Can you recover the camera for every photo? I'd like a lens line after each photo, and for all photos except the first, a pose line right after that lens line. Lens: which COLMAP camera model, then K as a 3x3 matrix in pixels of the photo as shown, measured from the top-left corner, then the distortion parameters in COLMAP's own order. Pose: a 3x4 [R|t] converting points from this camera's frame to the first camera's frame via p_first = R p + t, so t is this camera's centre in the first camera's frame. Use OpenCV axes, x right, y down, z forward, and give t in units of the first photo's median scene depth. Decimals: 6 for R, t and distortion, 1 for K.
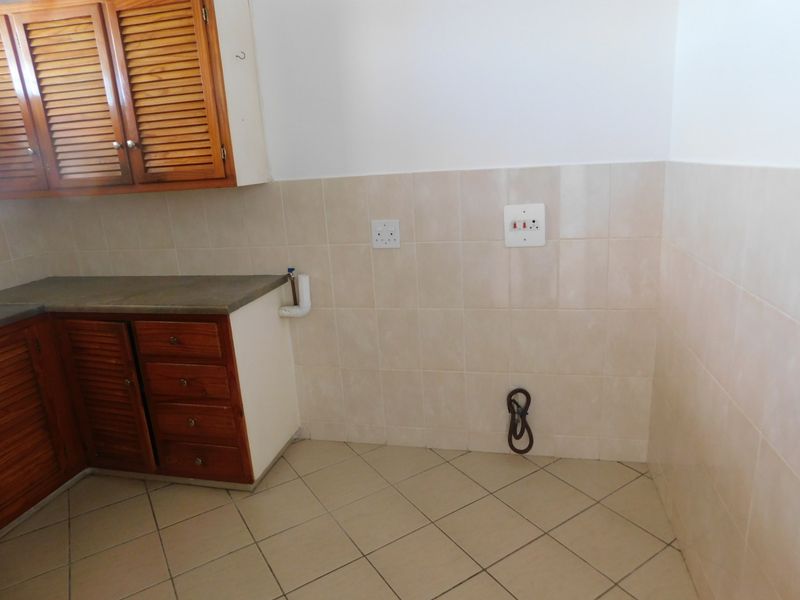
lens RADIAL K [[522.7, 0, 404.8], [0, 522.7, 298.4], [0, 0, 1]] dist [-0.074340, 0.061480]
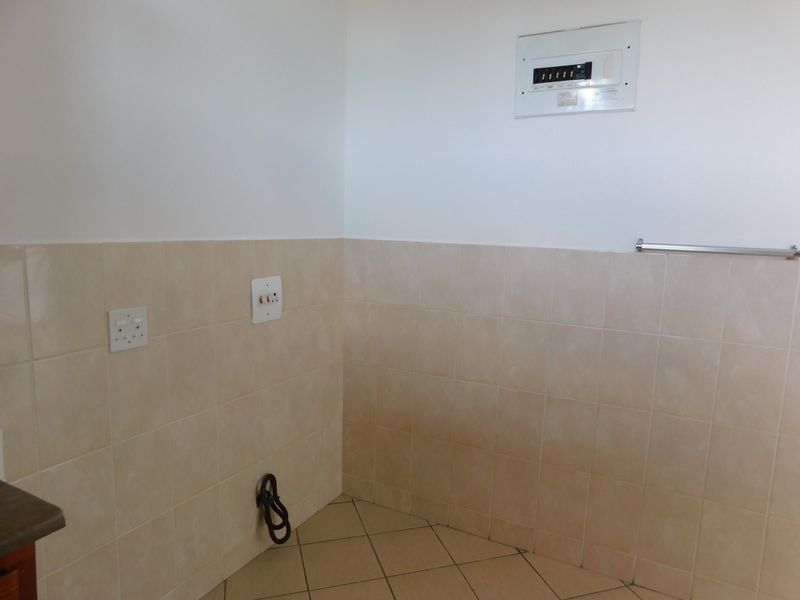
lens RADIAL K [[522.7, 0, 404.8], [0, 522.7, 298.4], [0, 0, 1]] dist [-0.074340, 0.061480]
pose [[0.241827, -0.065200, 0.968126, -0.618663], [0.213176, 0.976933, 0.012544, -0.097134], [-0.946613, 0.203347, 0.250148, 0.503310]]
